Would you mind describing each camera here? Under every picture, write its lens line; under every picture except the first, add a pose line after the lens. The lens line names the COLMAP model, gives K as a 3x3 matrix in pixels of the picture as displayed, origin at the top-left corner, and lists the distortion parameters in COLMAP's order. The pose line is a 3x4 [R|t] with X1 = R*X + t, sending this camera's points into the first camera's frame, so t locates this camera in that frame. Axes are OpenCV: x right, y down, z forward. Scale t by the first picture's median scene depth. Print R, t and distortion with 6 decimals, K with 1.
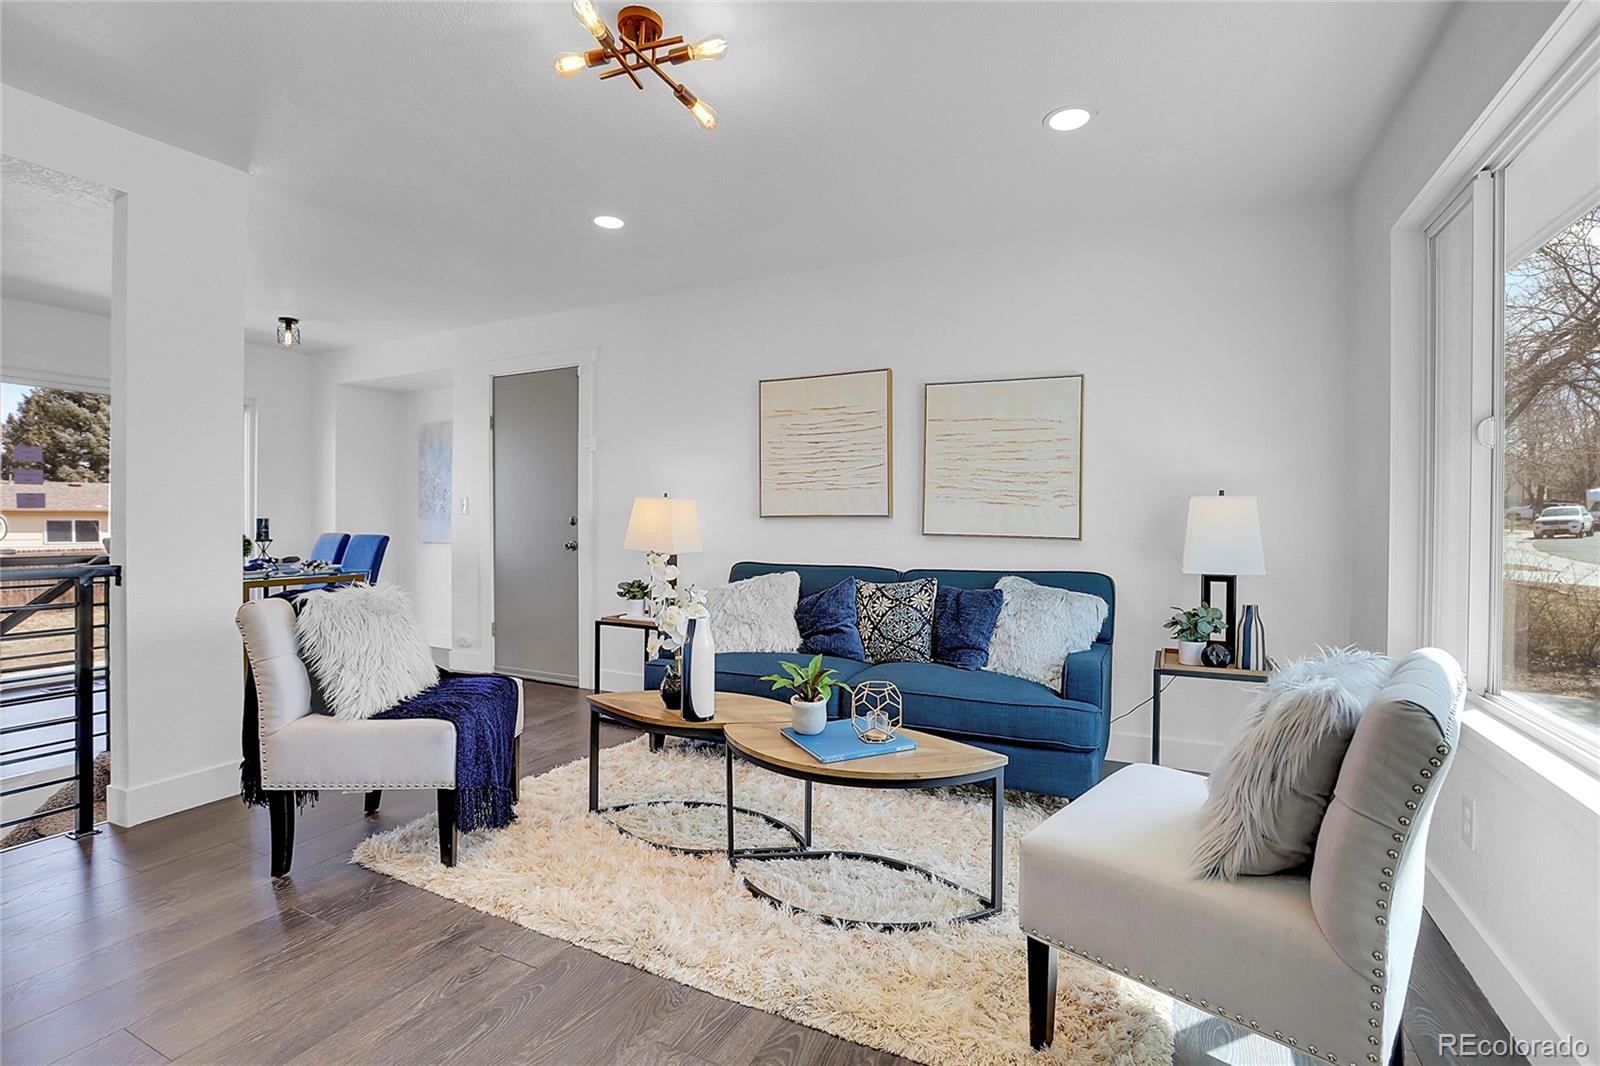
lens RADIAL K [[734.3, 0, 813.3], [0, 734.3, 521.6], [0, 0, 1]] dist [-0.035282, 0.000047]
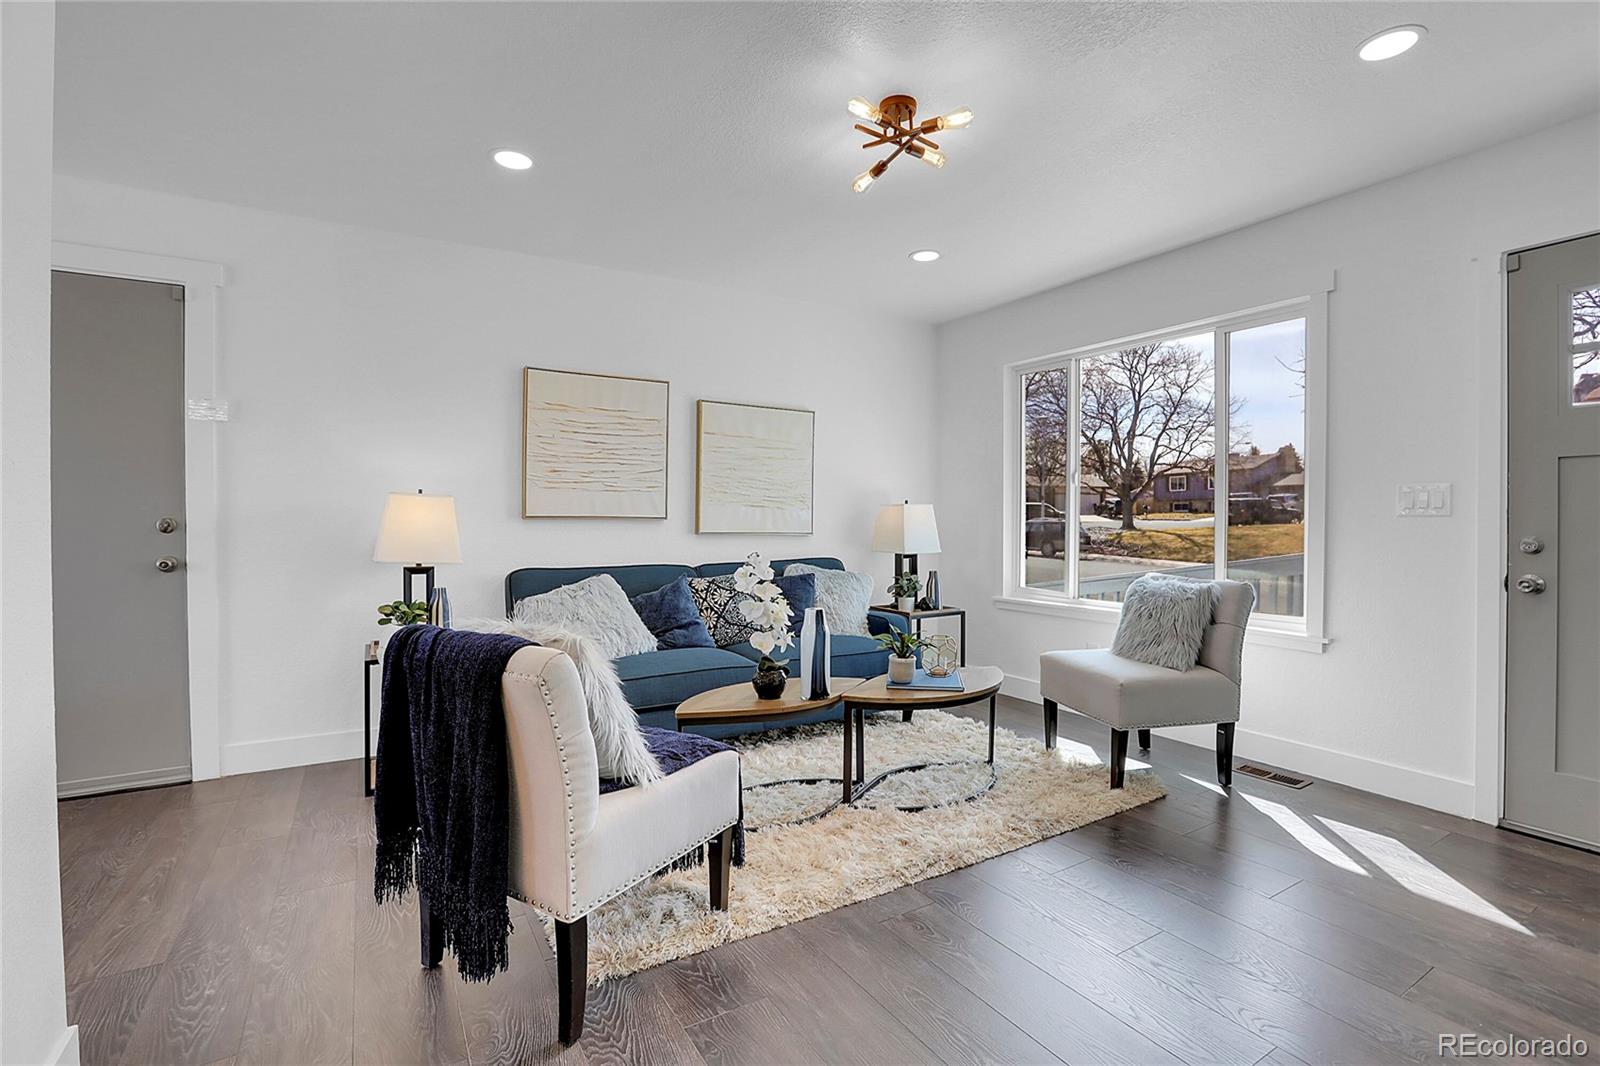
lens RADIAL K [[736.0, 0, 795.3], [0, 736.0, 523.6], [0, 0, 1]] dist [-0.021525, 0.001031]
pose [[0.553397, -0.013840, 0.832803, -0.793857], [0.003424, 0.999891, 0.014341, -0.014148], [-0.832911, -0.005085, 0.553384, 0.276285]]
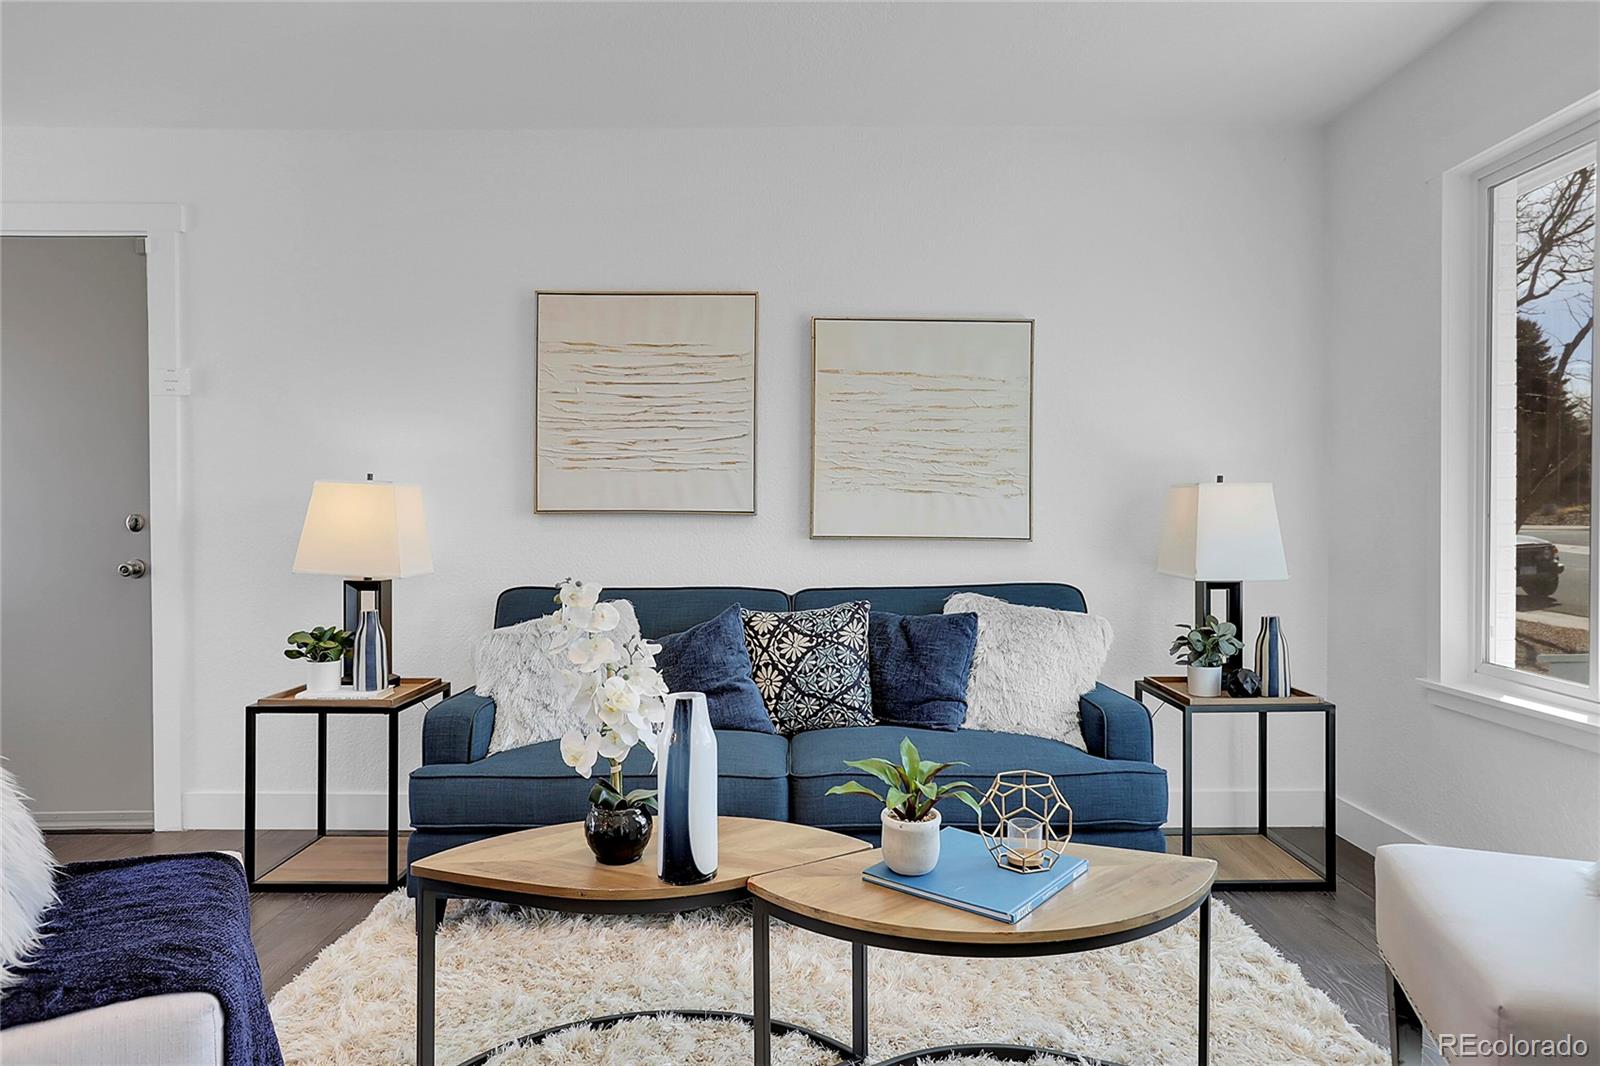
lens RADIAL K [[962.2, 0, 800.4], [0, 962.2, 526.8], [0, 0, 1]] dist [-0.018243, 0.003022]
pose [[0.898830, -0.013950, 0.438075, -0.282128], [0.009175, 0.999873, 0.013016, -0.004220], [-0.438201, -0.007680, 0.898844, 0.217386]]
